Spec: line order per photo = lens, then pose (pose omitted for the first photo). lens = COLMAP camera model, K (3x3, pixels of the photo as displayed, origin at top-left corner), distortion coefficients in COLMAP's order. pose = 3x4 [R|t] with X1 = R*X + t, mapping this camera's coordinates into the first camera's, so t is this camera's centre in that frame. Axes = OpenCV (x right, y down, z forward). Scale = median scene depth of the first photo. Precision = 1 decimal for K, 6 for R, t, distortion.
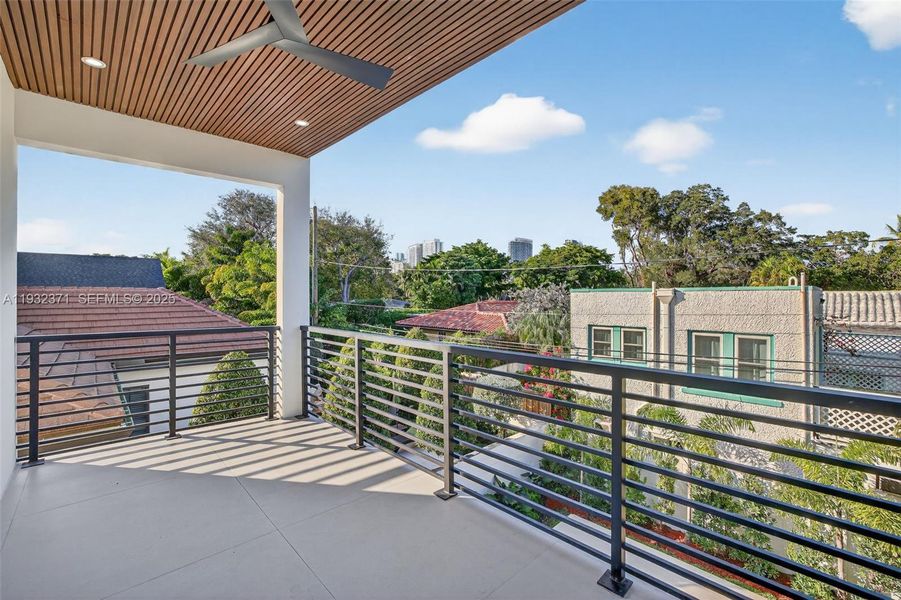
lens RADIAL K [[388.0, 0, 444.2], [0, 388.0, 293.2], [0, 0, 1]] dist [-0.038893, 0.014736]
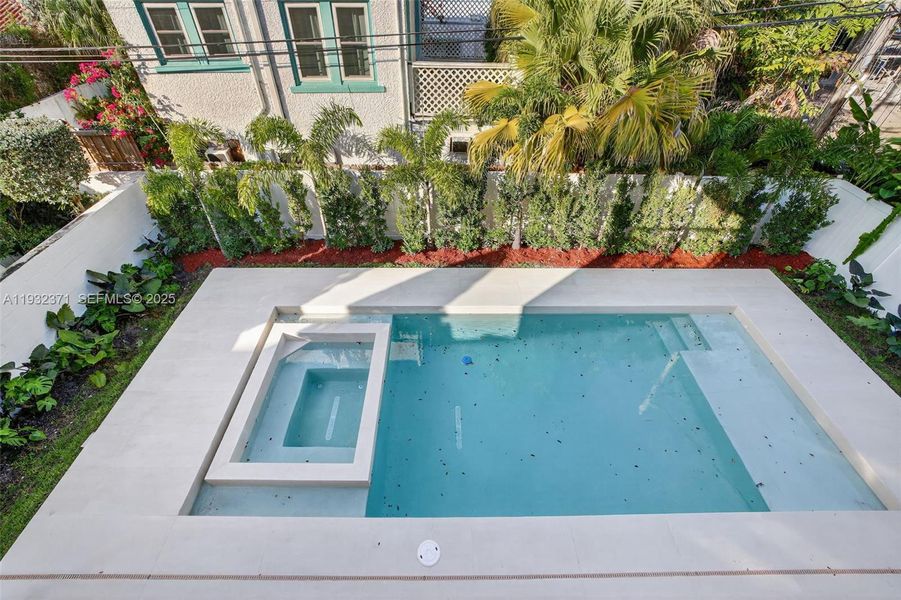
lens RADIAL K [[388.0, 0, 444.2], [0, 388.0, 293.2], [0, 0, 1]] dist [-0.038893, 0.014736]
pose [[0.682641, -0.479242, 0.551660, 0.051194], [-0.010374, 0.748487, 0.663069, 0.008788], [-0.730681, -0.458361, 0.505976, 0.040216]]
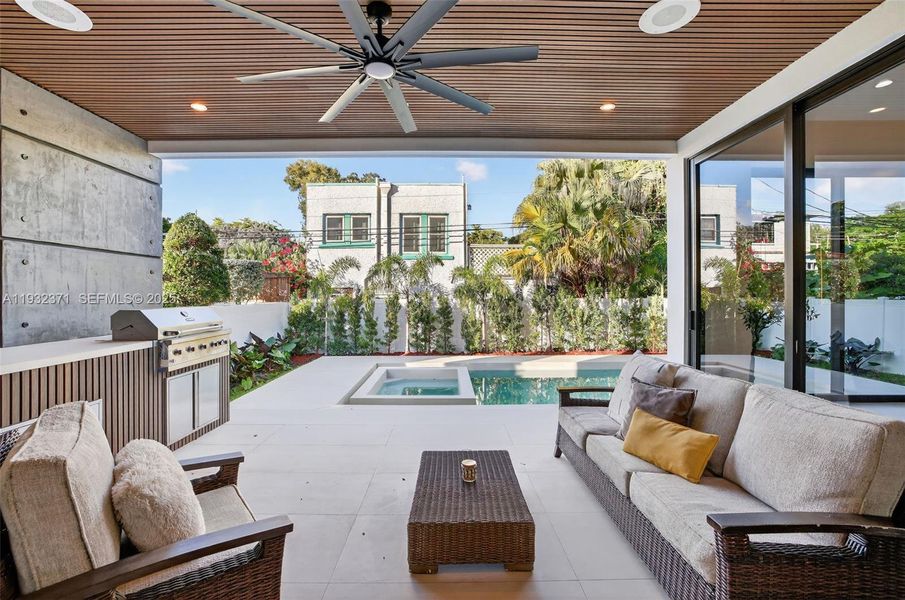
lens RADIAL K [[389.7, 0, 446.2], [0, 389.7, 293.1], [0, 0, 1]] dist [-0.038893, 0.014736]
pose [[0.682679, 0.003834, 0.730709, -0.072398], [-0.004475, 0.999989, -0.001066, 0.104716], [-0.730705, -0.002542, 0.682689, -0.018953]]
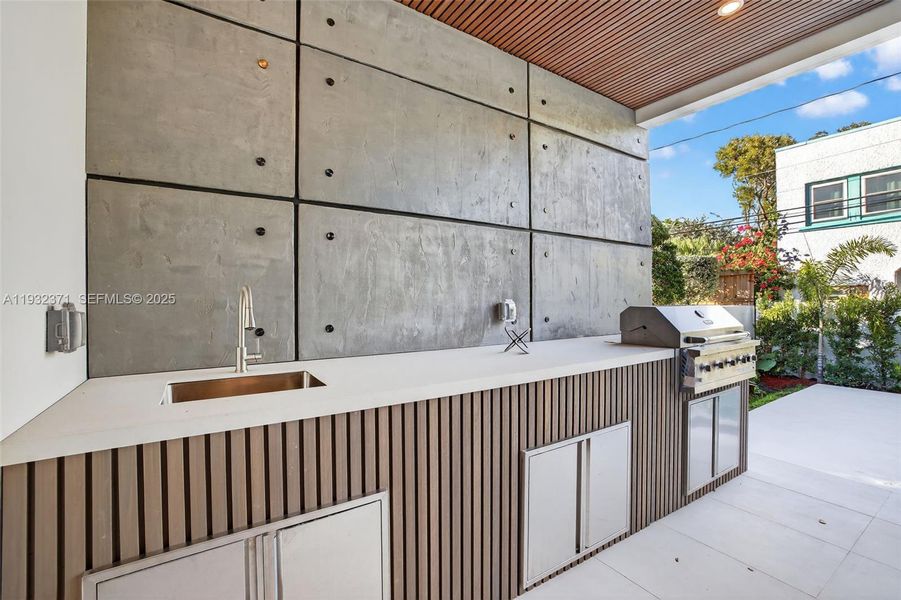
lens RADIAL K [[388.0, 0, 444.2], [0, 388.0, 293.2], [0, 0, 1]] dist [-0.038893, 0.014736]
pose [[0.984500, -0.000106, -0.175384, -0.081753], [-0.001529, 0.999957, -0.009186, 0.107238], [0.175378, 0.009312, 0.984457, 0.021720]]
